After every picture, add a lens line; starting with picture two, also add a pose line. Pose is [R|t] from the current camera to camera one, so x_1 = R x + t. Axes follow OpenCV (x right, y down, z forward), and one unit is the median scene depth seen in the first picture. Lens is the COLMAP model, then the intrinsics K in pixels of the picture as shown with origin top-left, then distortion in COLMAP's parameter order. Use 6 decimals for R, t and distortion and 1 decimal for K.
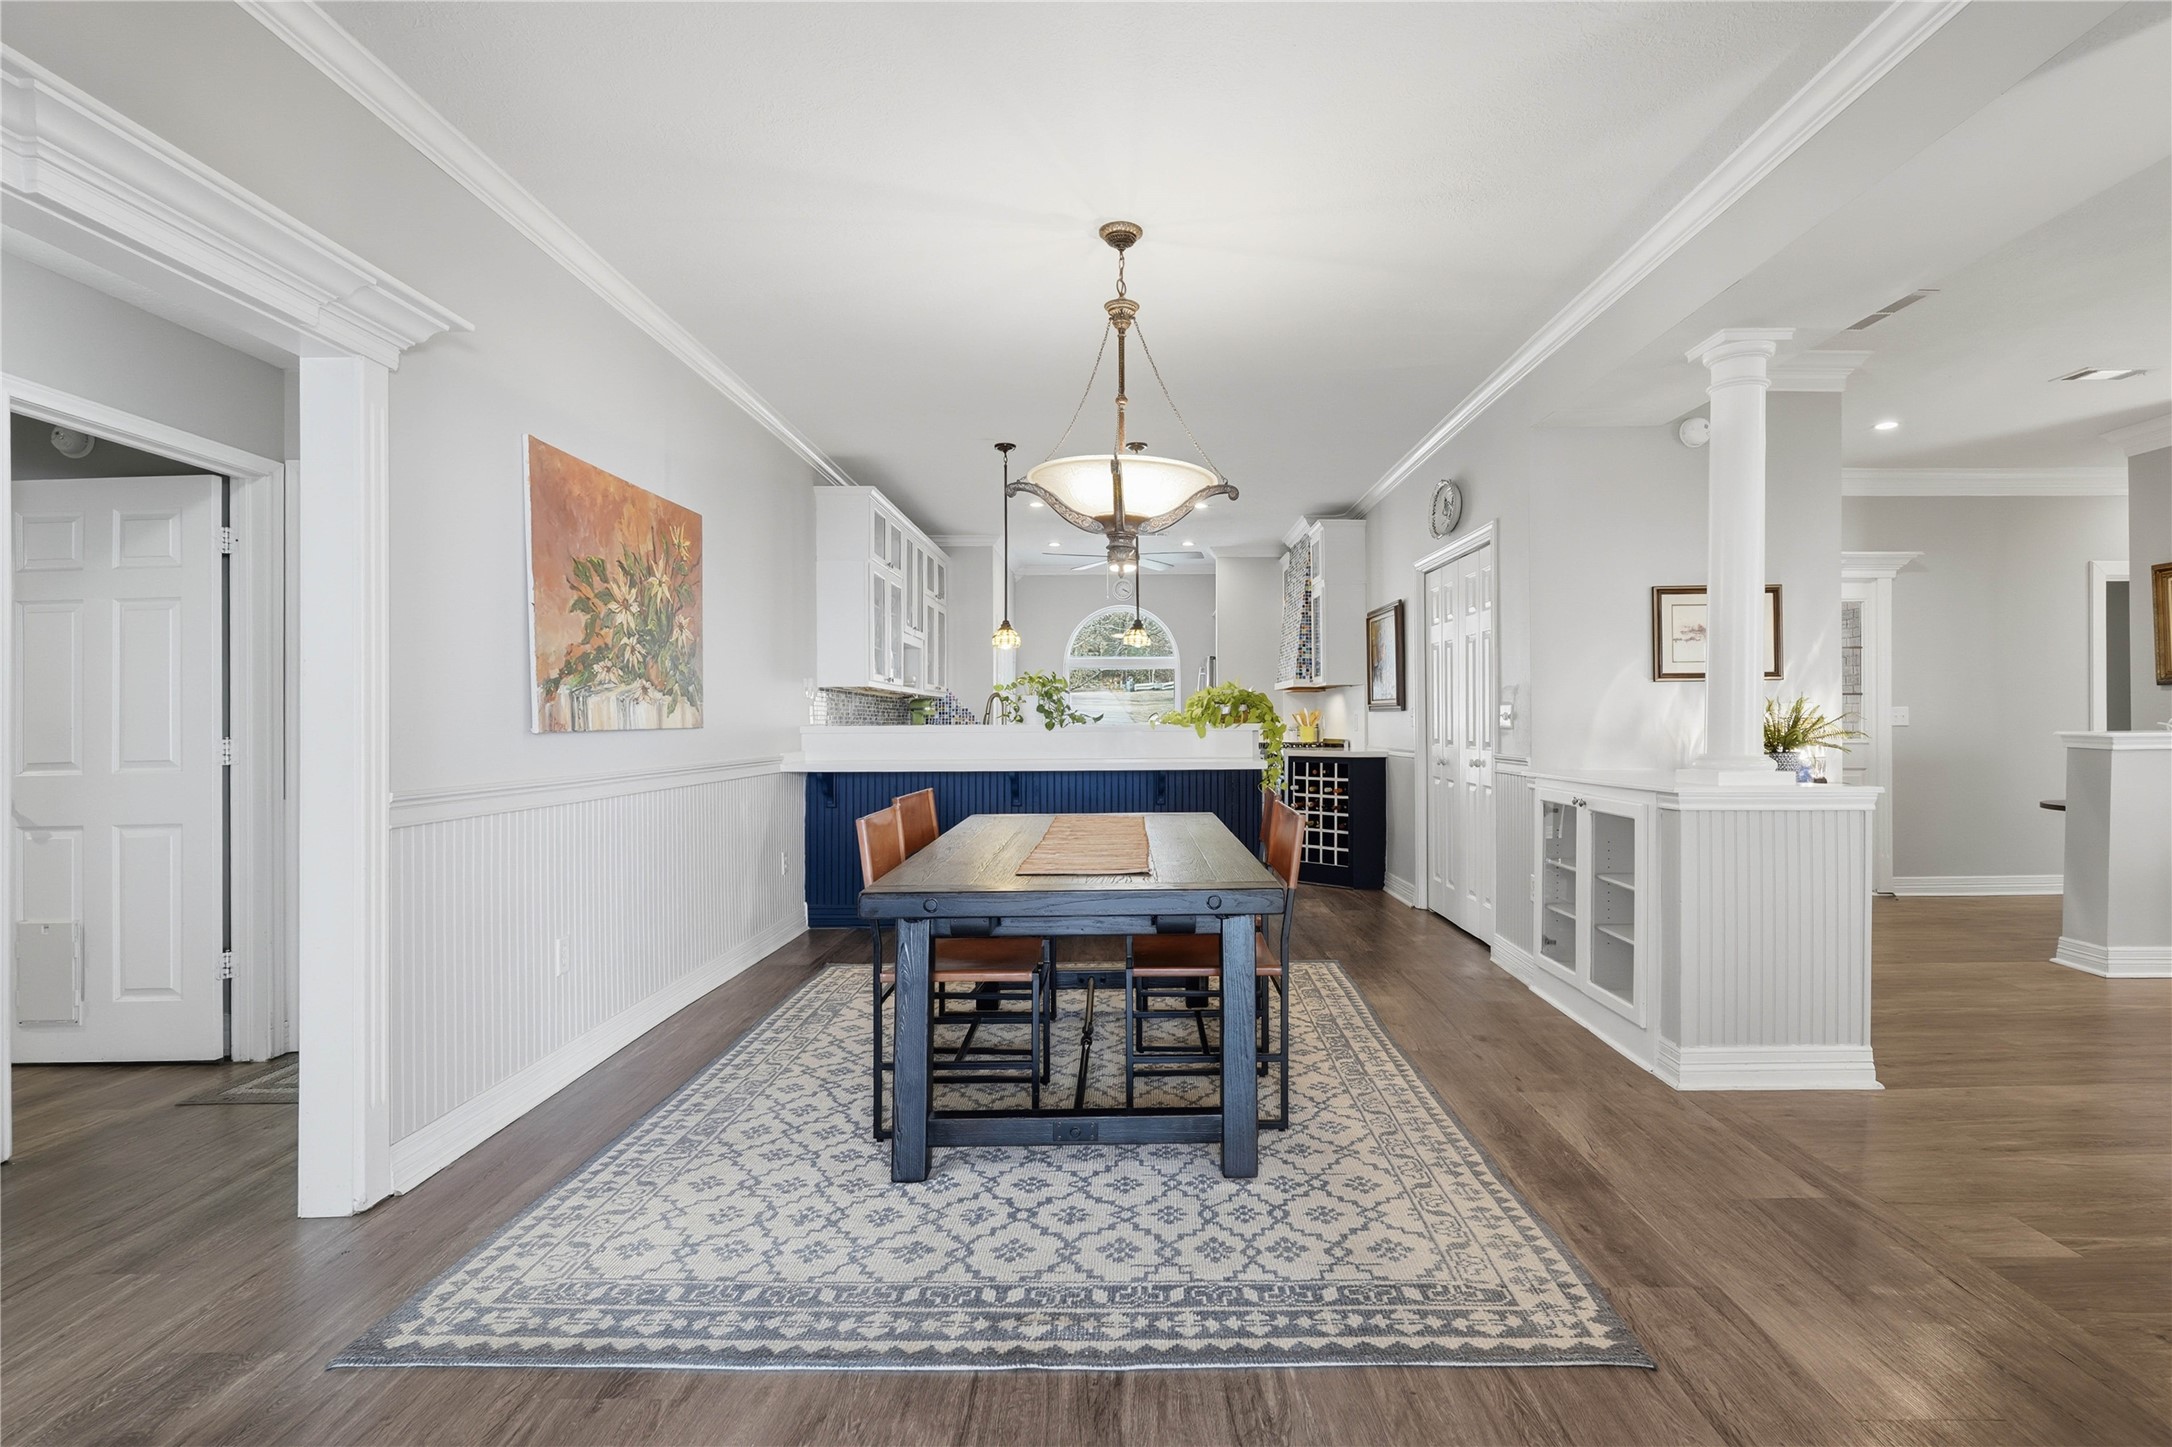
lens RADIAL K [[984.8, 0, 1097.1], [0, 984.8, 722.6], [0, 0, 1]] dist [-0.013115, 0.006156]
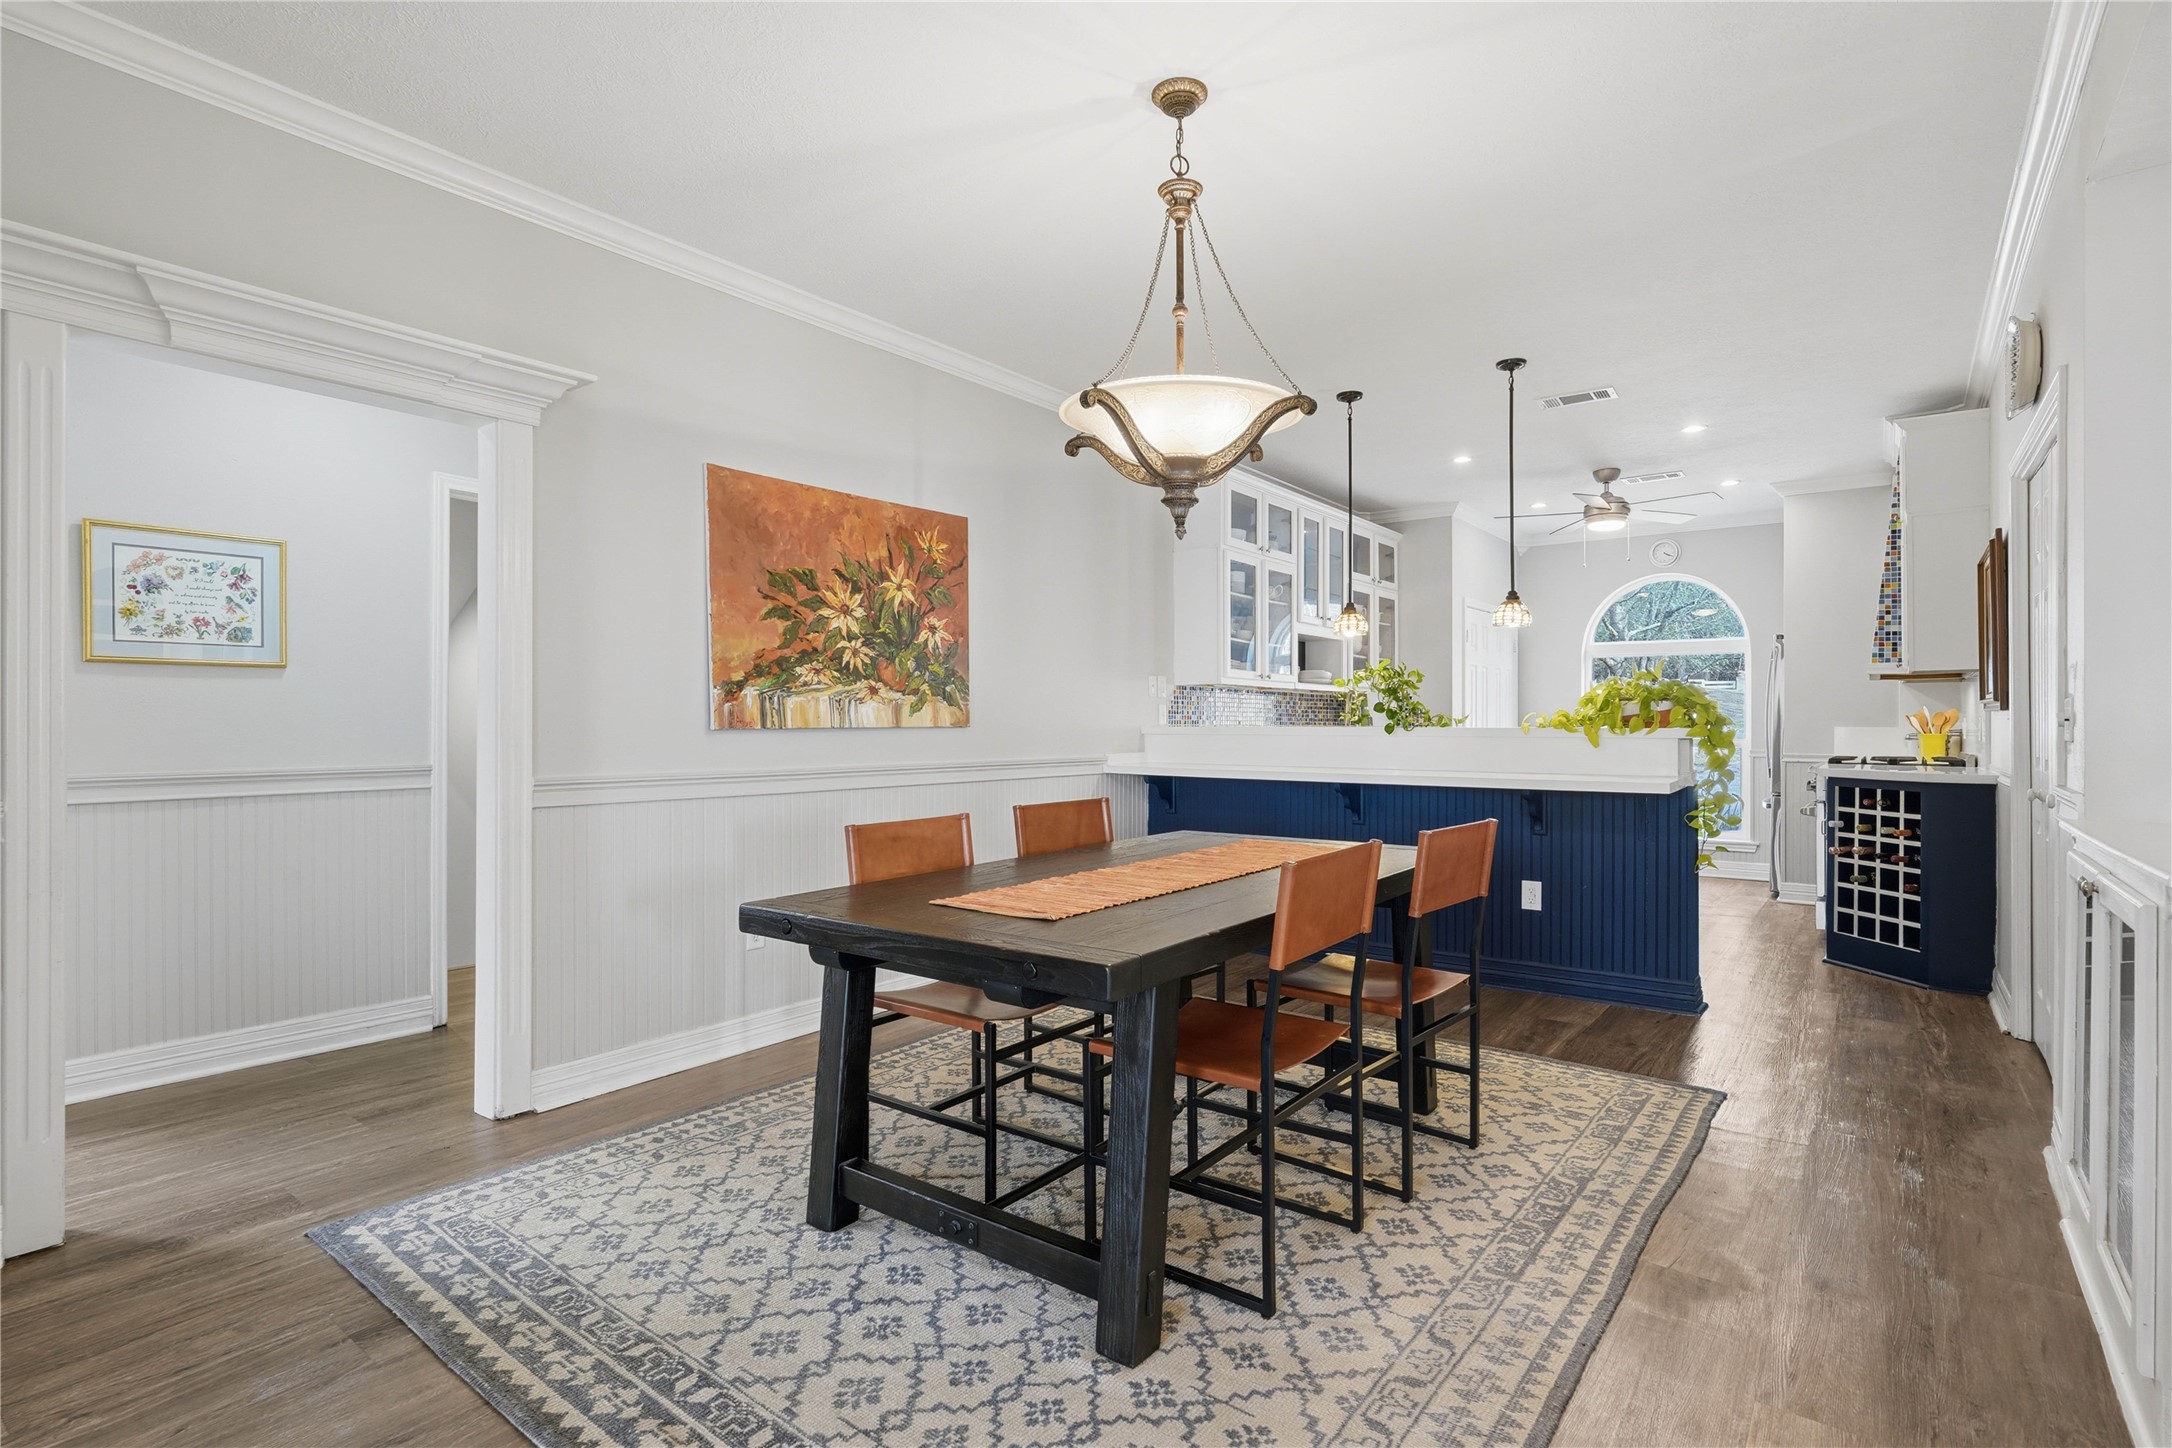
lens RADIAL K [[1018.5, 0, 1108.1], [0, 1018.5, 724.9], [0, 0, 1]] dist [-0.005054, 0.000350]
pose [[0.808614, 0.008771, -0.588274, 0.415471], [-0.007158, 0.999962, 0.005070, -0.003451], [0.588296, 0.000111, 0.808645, 0.286774]]
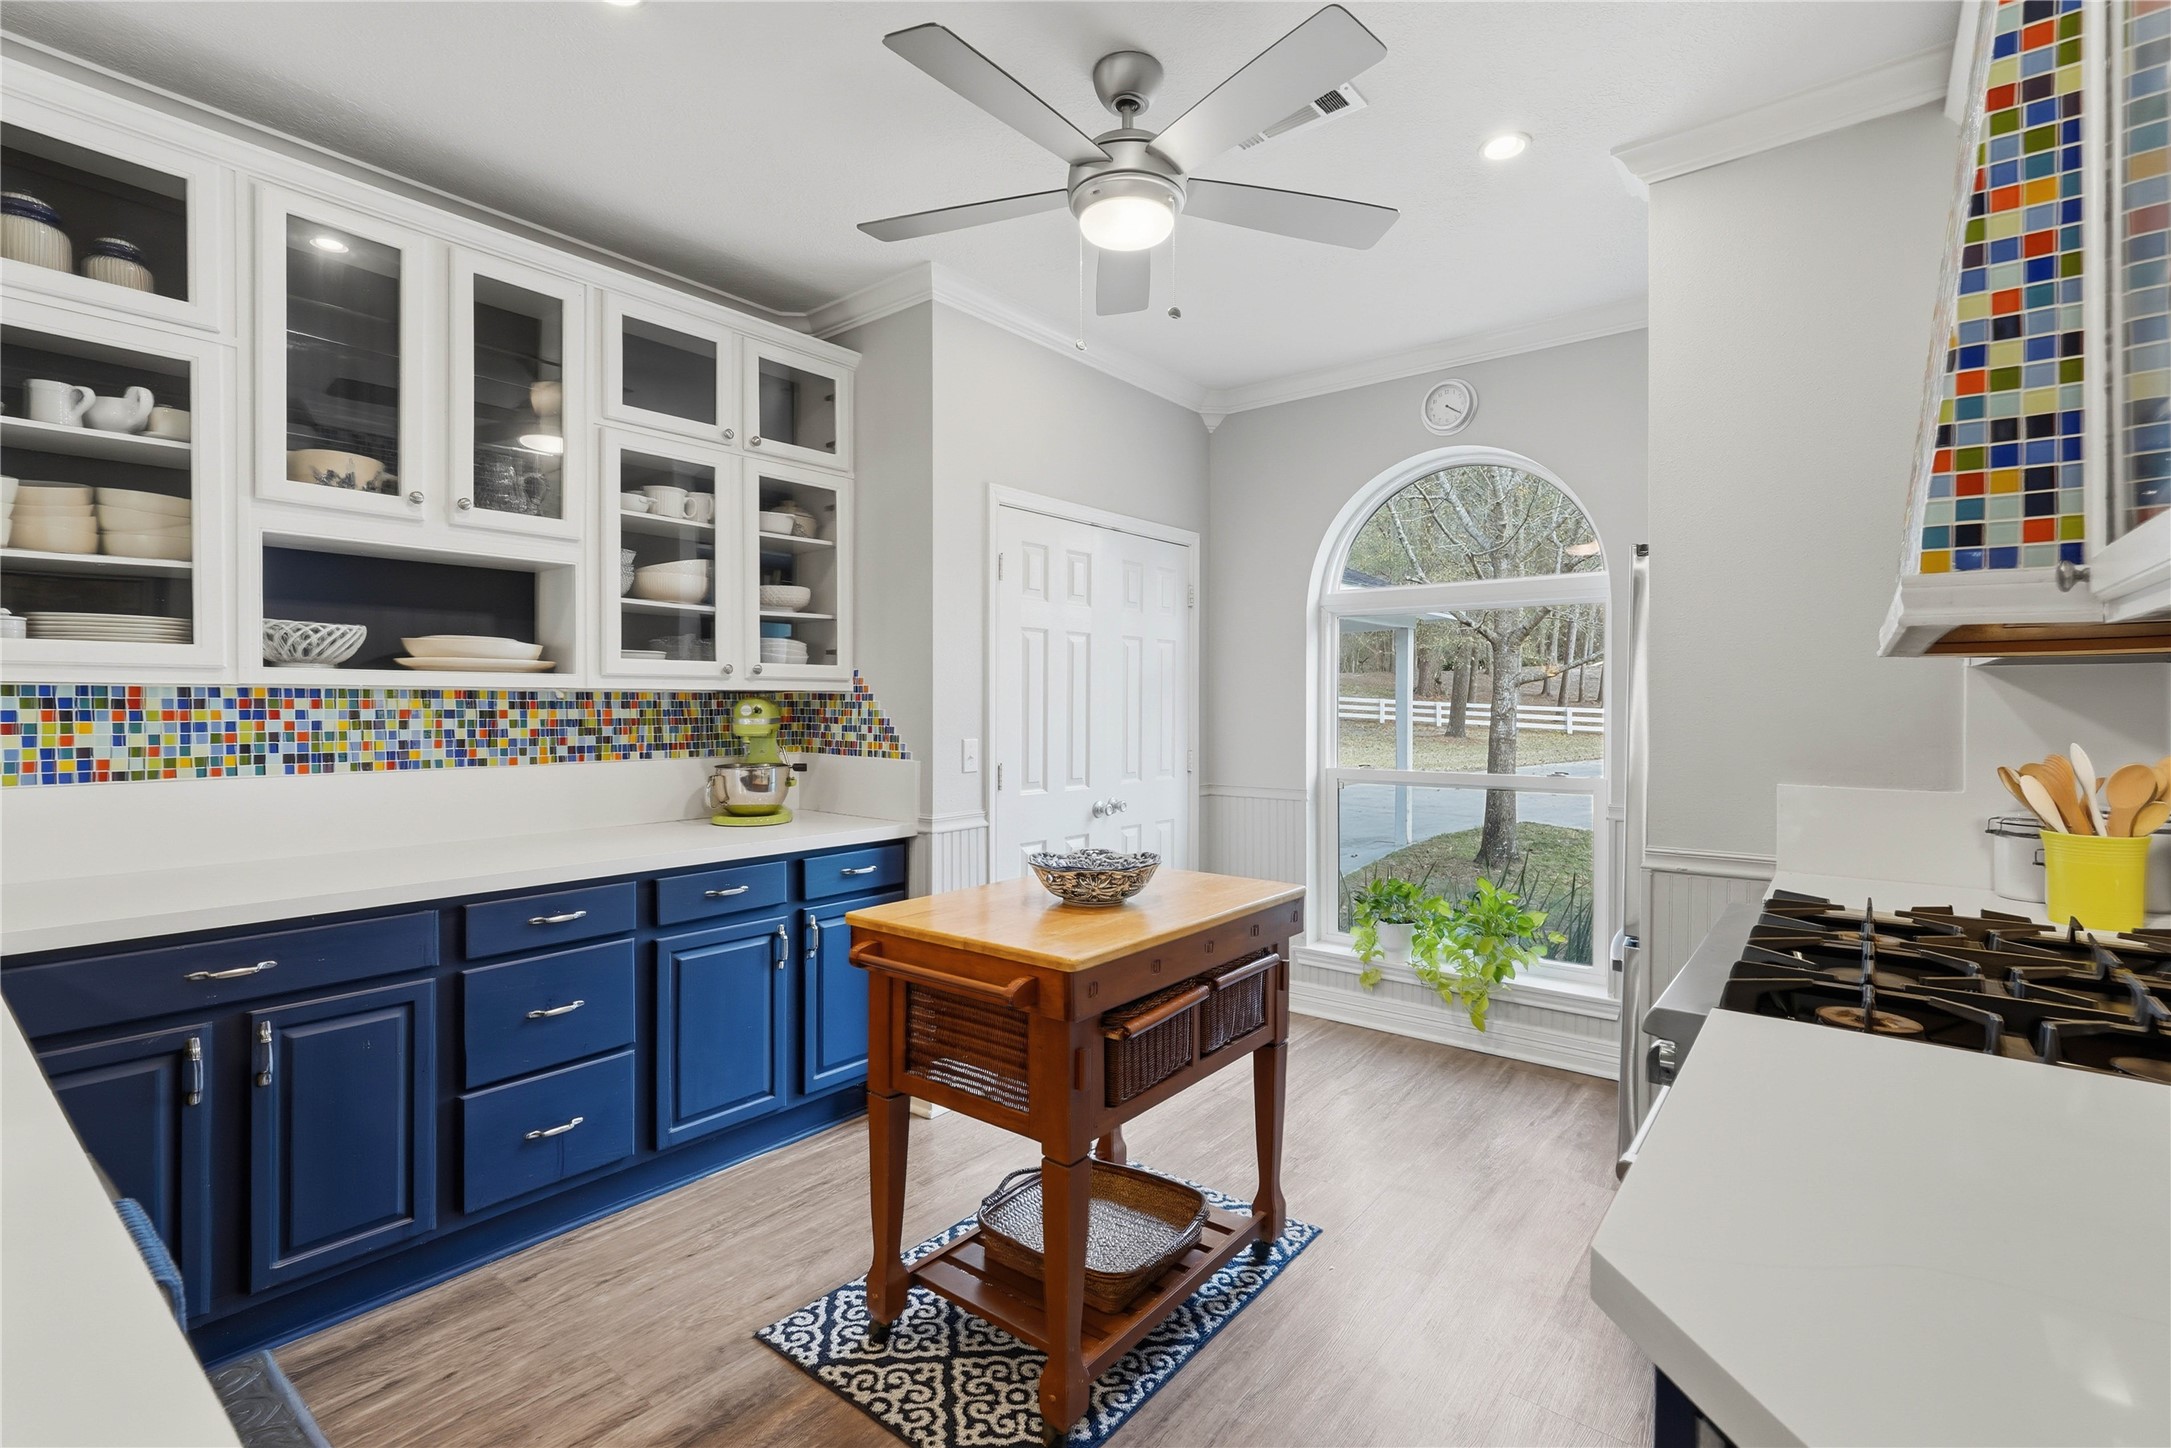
lens RADIAL K [[984.3, 0, 1068.0], [0, 984.3, 709.3], [0, 0, 1]] dist [-0.013115, 0.006156]
pose [[0.785343, 0.012254, -0.618940, 0.424847], [-0.011855, 0.999918, 0.004754, -0.053007], [0.618947, 0.003604, 0.785424, 1.793093]]
